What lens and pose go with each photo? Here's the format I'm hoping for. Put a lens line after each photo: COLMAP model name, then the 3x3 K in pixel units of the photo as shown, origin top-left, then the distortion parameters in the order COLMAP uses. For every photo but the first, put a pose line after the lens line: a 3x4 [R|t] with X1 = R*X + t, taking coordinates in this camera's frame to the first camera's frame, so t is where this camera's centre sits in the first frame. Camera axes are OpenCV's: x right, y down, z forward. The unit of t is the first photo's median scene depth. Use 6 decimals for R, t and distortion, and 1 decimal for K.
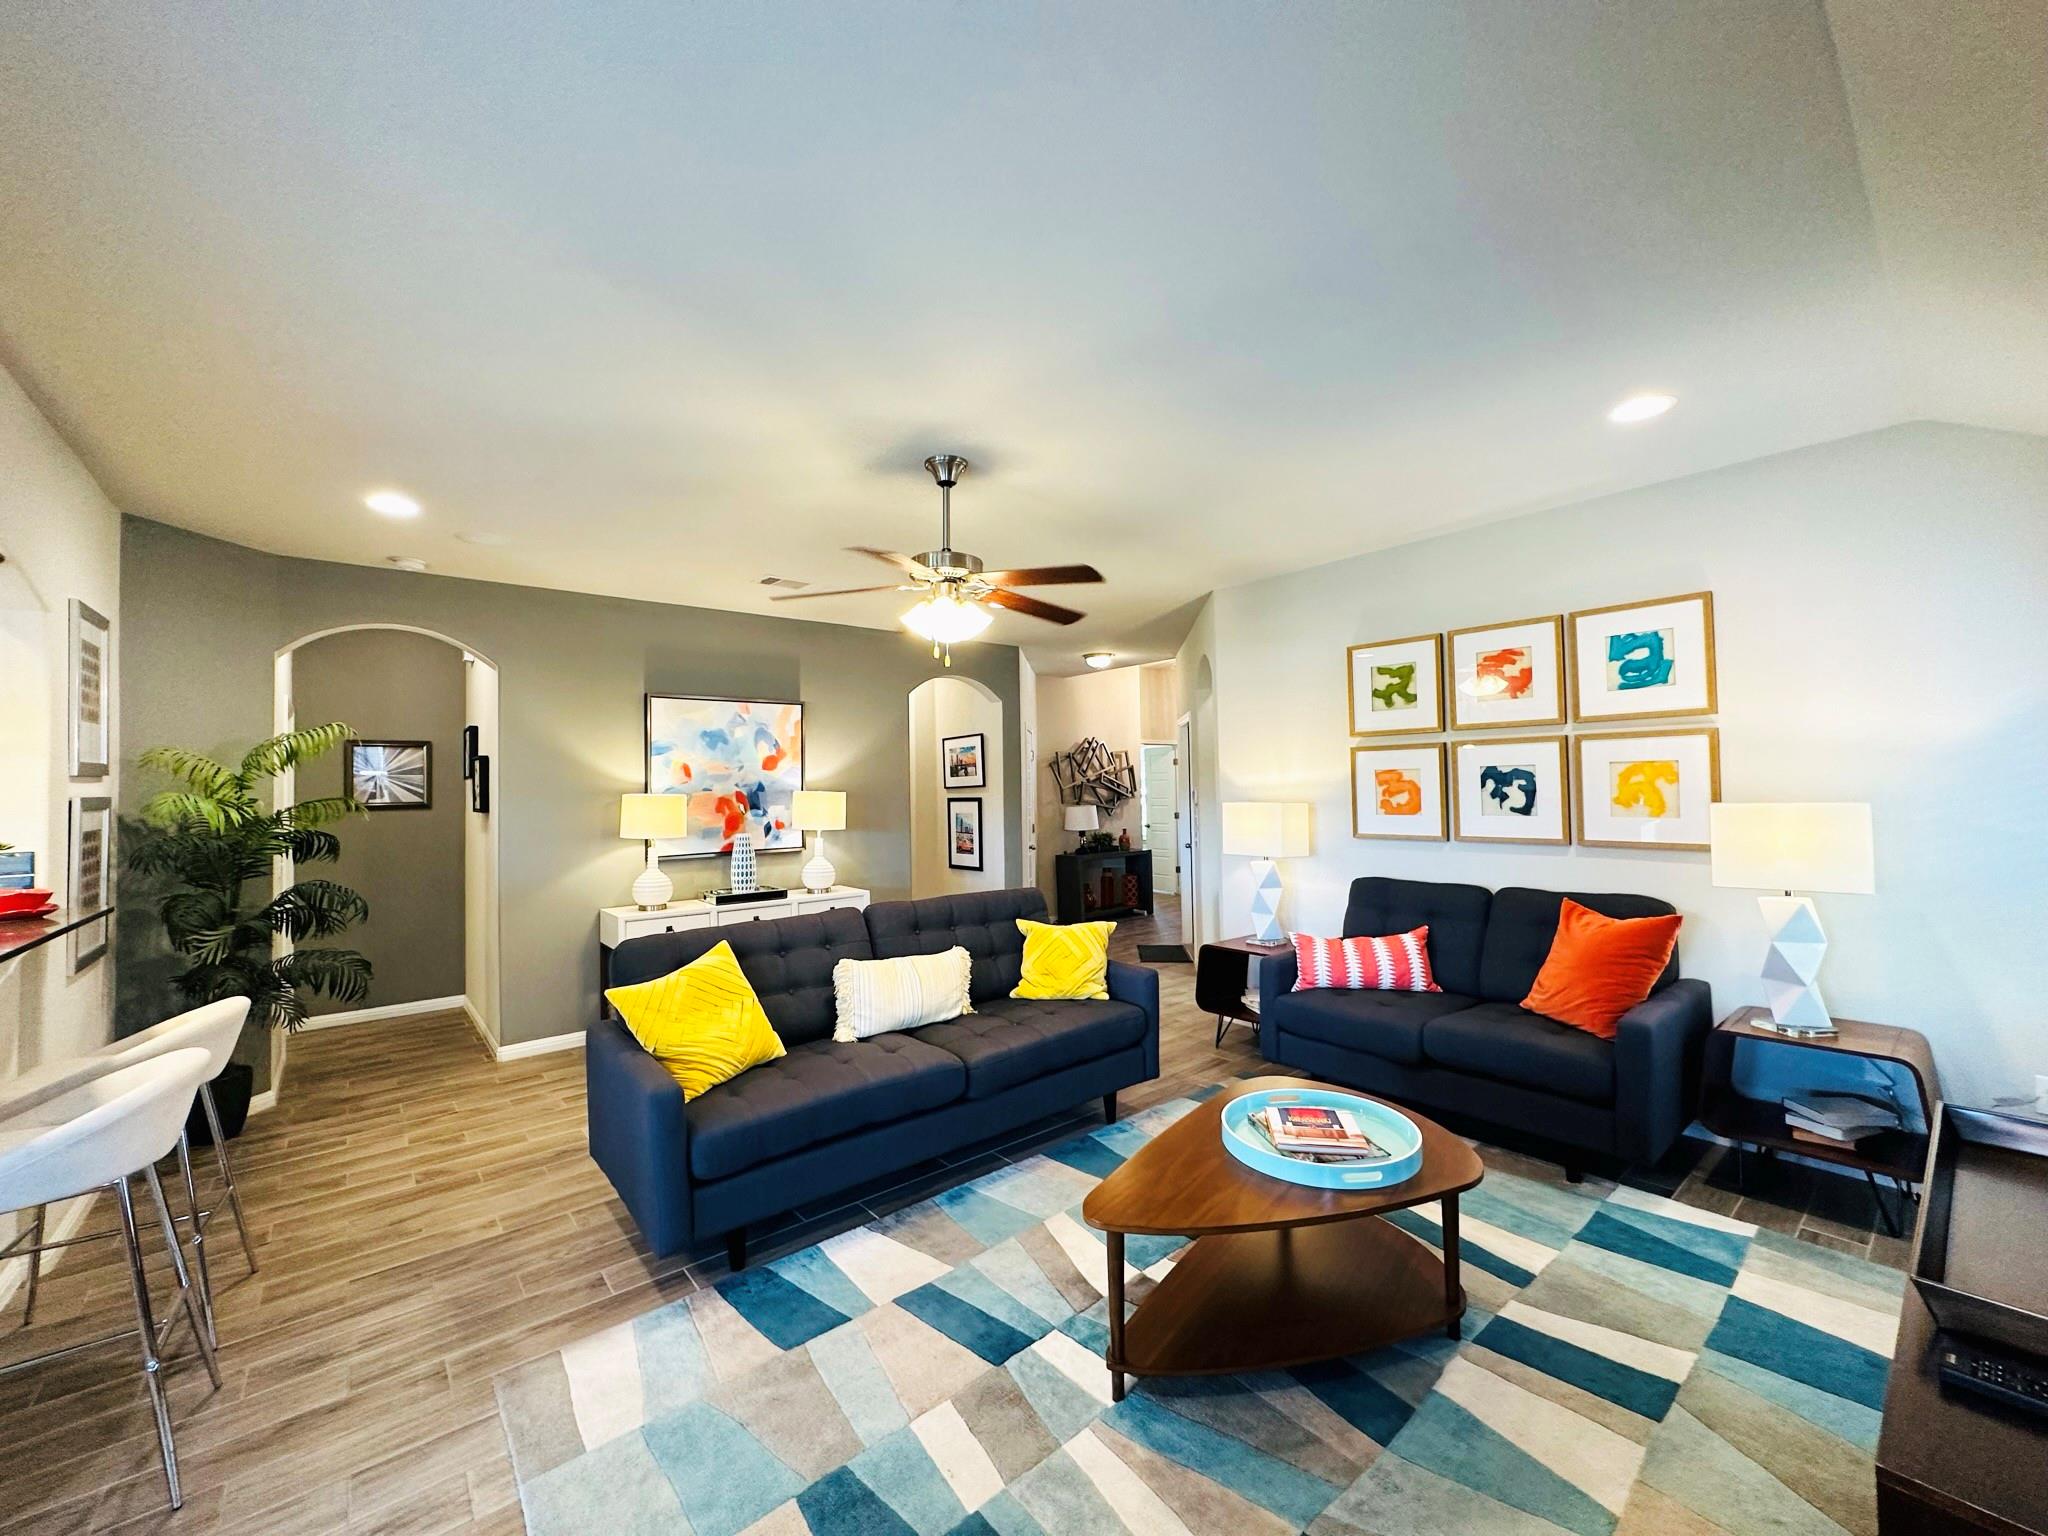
lens RADIAL K [[815.1, 0, 1020.9], [0, 815.1, 768.9], [0, 0, 1]] dist [-0.000218, -0.000108]
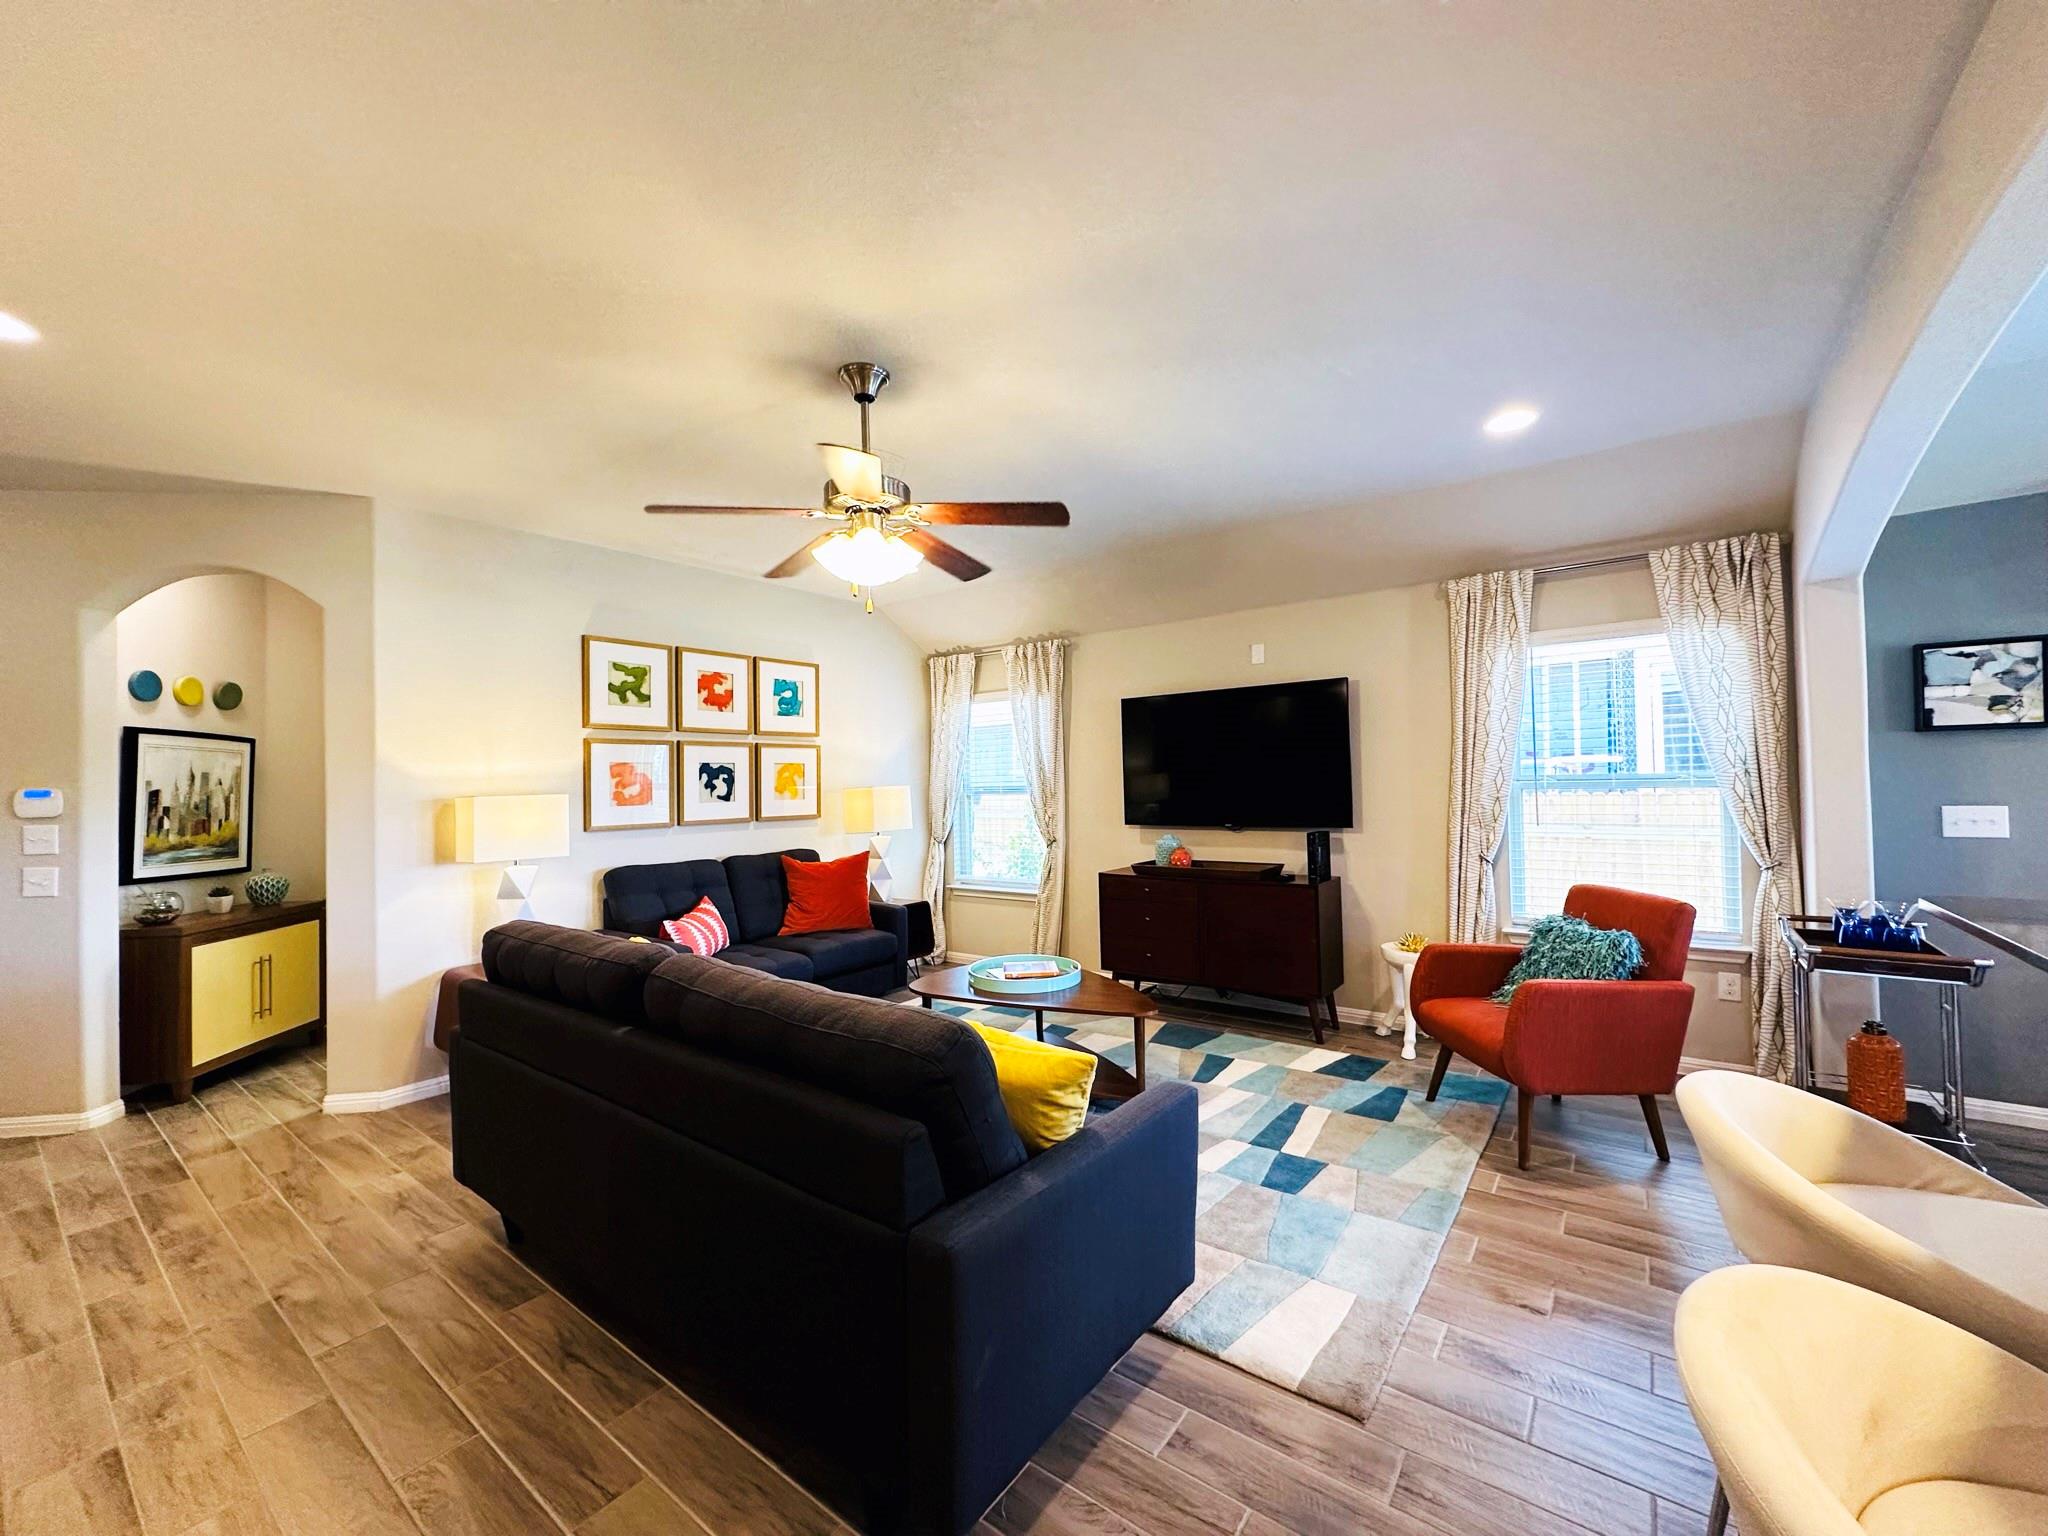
lens RADIAL K [[815.1, 0, 1020.9], [0, 815.1, 768.9], [0, 0, 1]] dist [-0.000218, -0.000108]
pose [[-0.227620, 0.040427, 0.972910, -0.769452], [0.001729, 0.999153, -0.041113, 0.059810], [-0.973748, -0.007676, -0.227497, 0.840891]]
